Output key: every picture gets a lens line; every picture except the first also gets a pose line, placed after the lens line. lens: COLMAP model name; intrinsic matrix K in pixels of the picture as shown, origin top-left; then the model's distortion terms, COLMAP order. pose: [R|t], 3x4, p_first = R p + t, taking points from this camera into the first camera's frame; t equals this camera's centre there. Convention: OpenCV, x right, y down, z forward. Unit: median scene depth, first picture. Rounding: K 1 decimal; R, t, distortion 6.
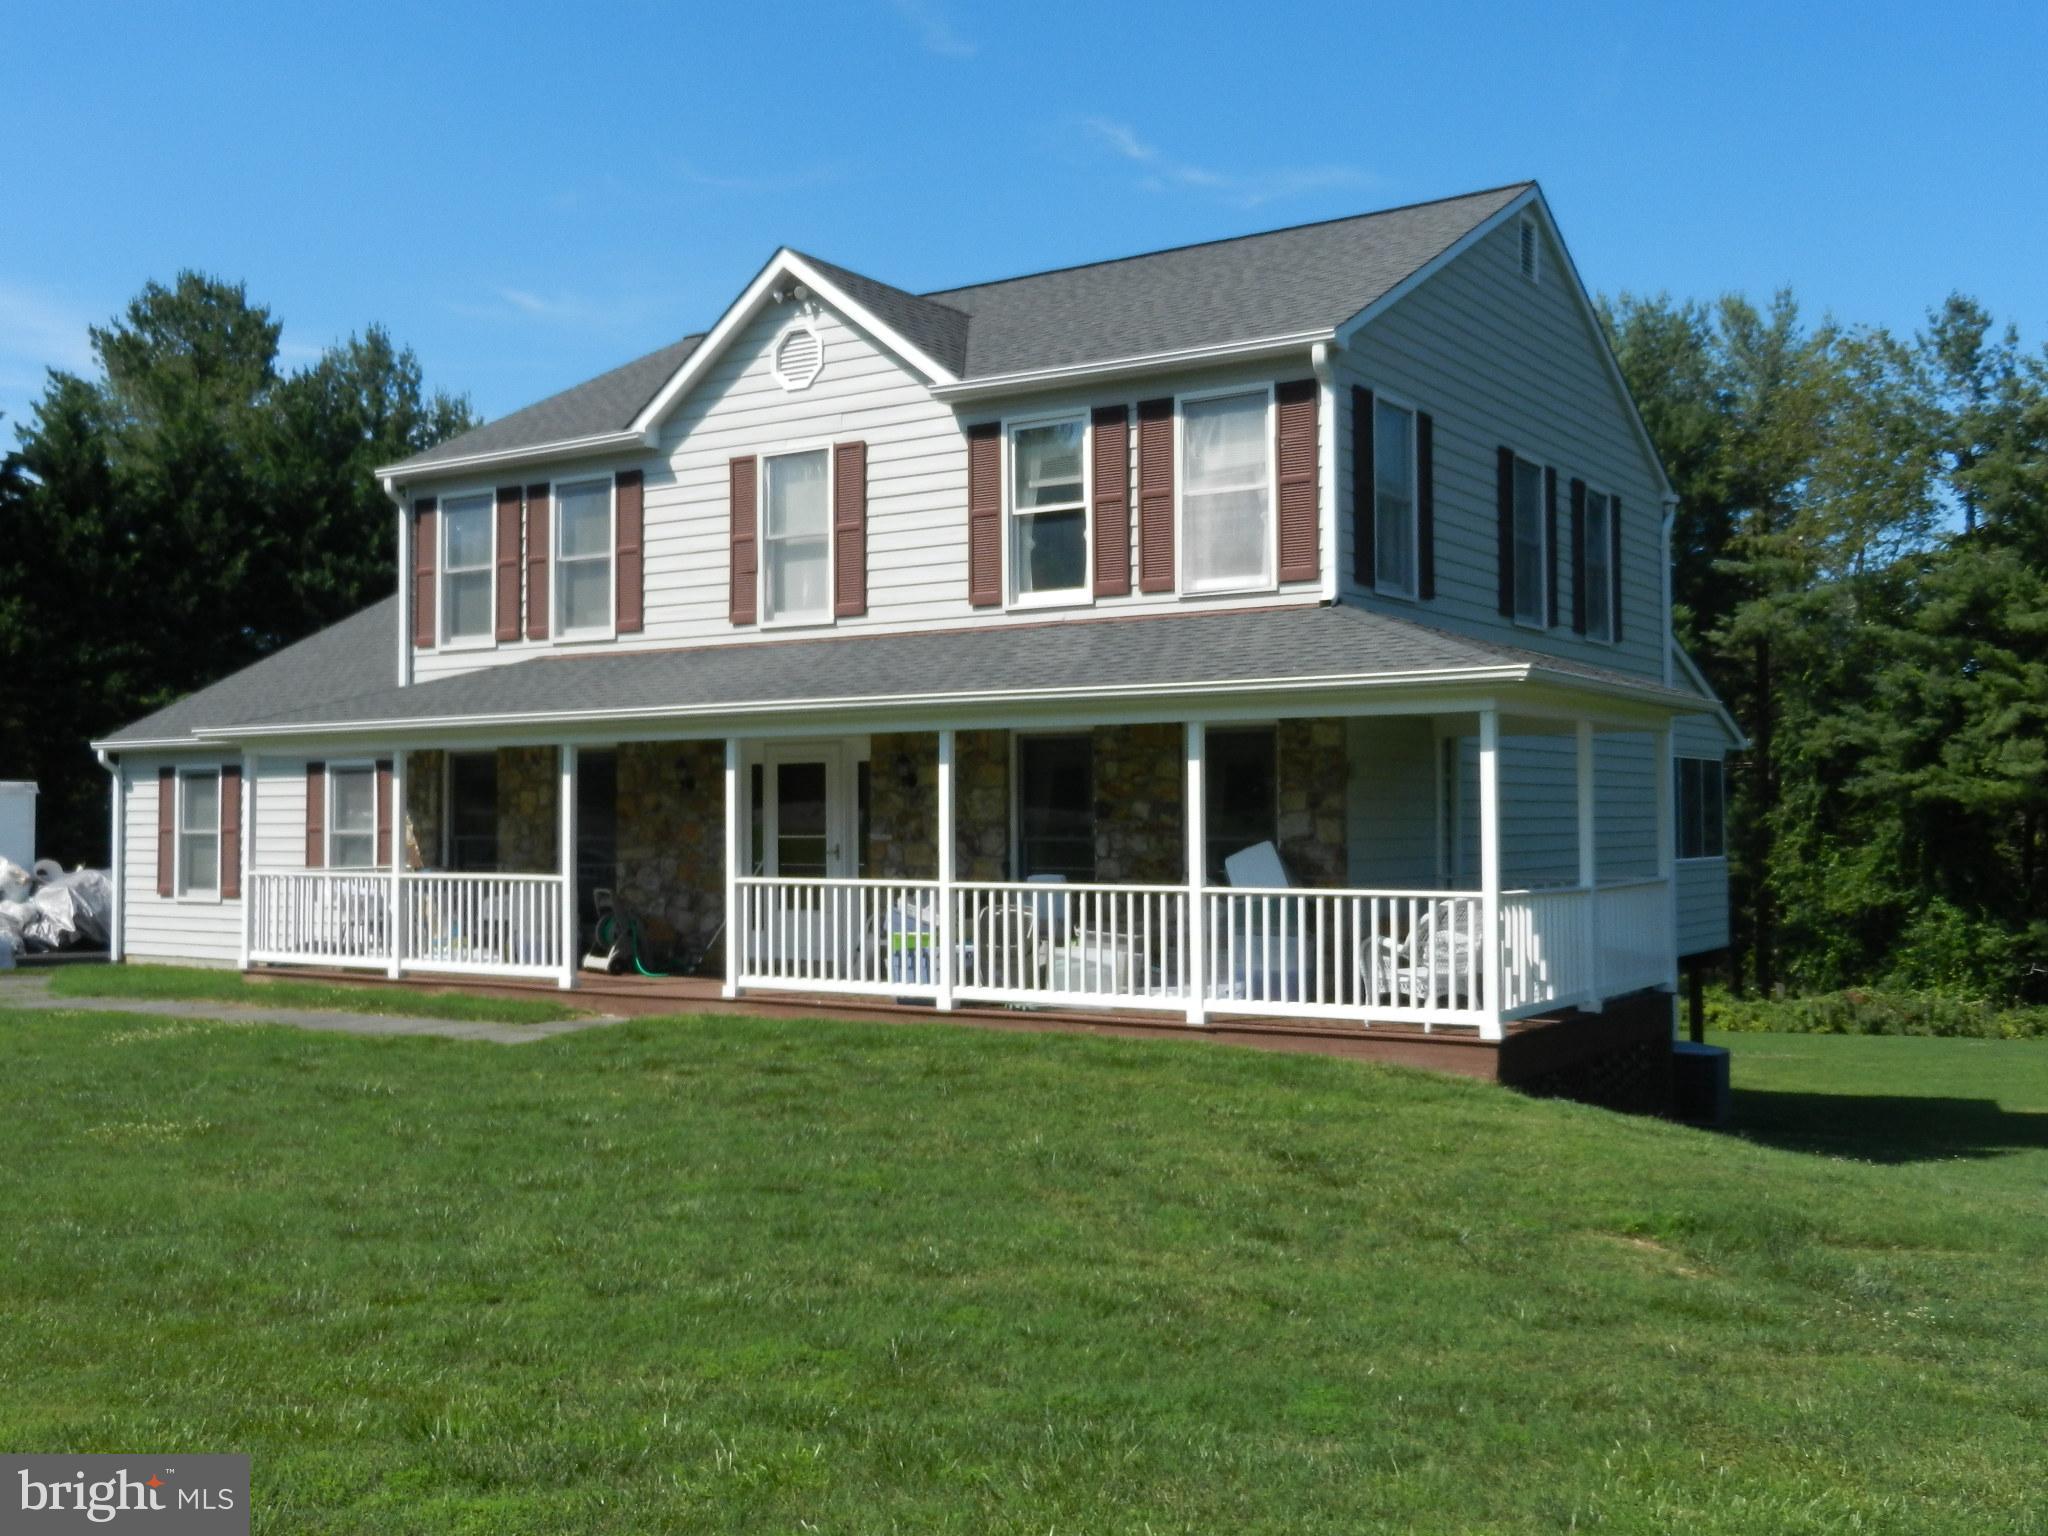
lens RADIAL K [[1956.1, 0, 1024.0], [0, 1956.1, 768.0], [0, 0, 1]] dist [0.021750, 0.012246]
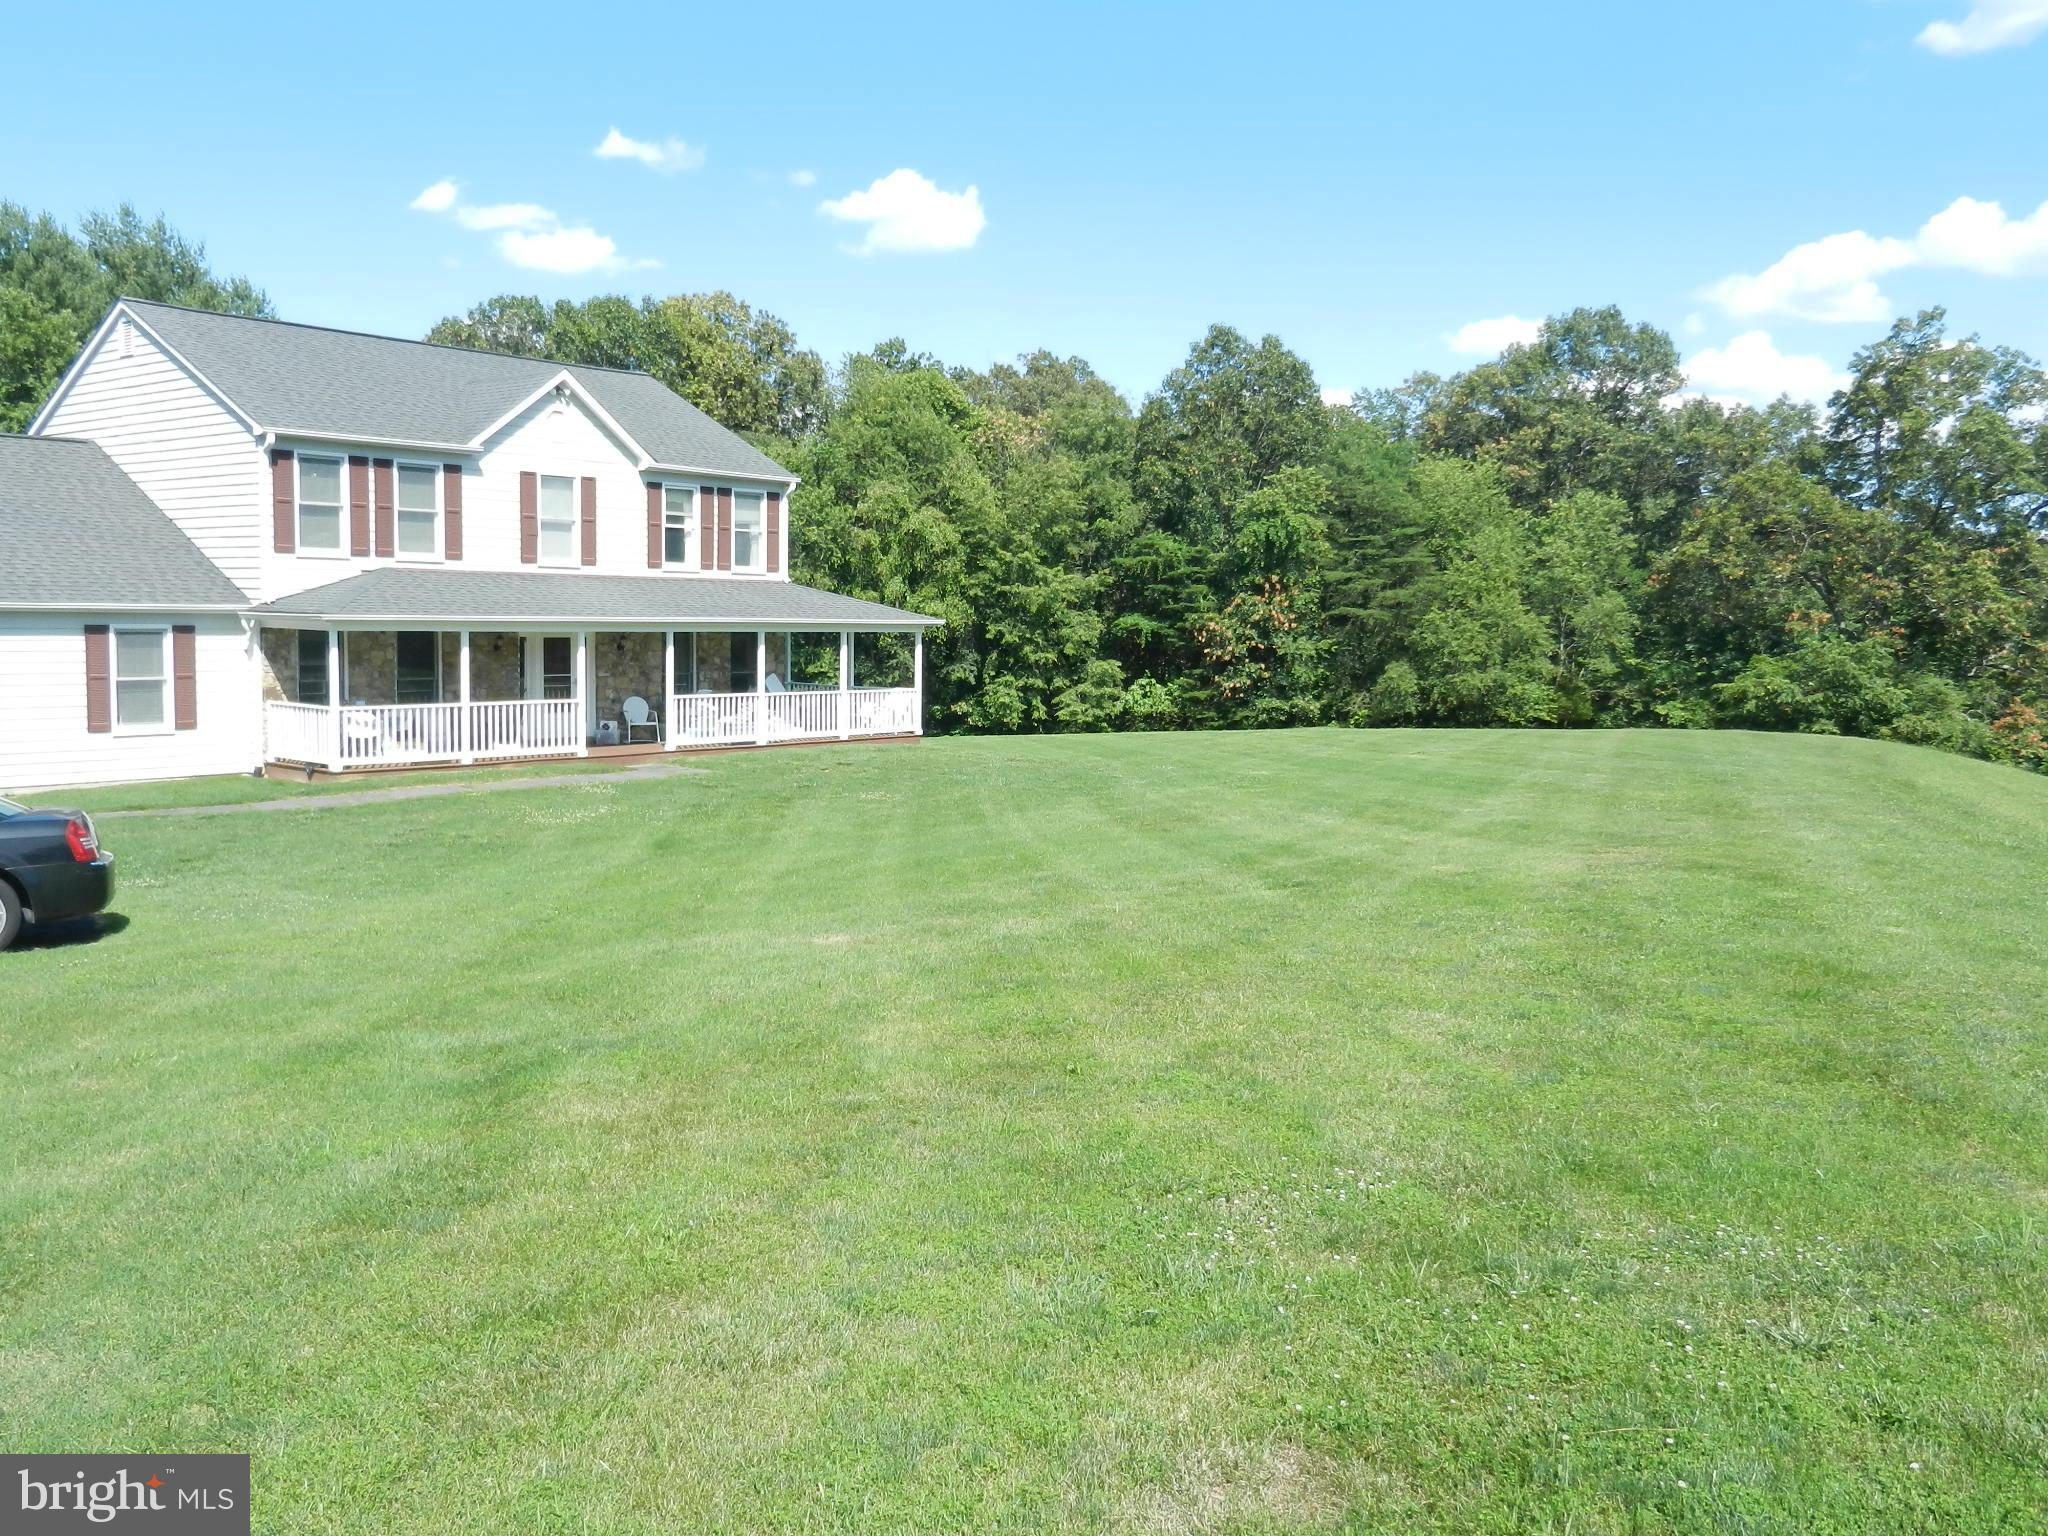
lens RADIAL K [[1709.1, 0, 1024.0], [0, 1709.1, 768.0], [0, 0, 1]] dist [-0.002715, -0.000074]
pose [[0.119966, -0.087196, 0.988941, -1.711384], [-0.047787, 0.994474, 0.093481, -0.052865], [-0.991627, -0.058473, 0.115136, 0.328764]]
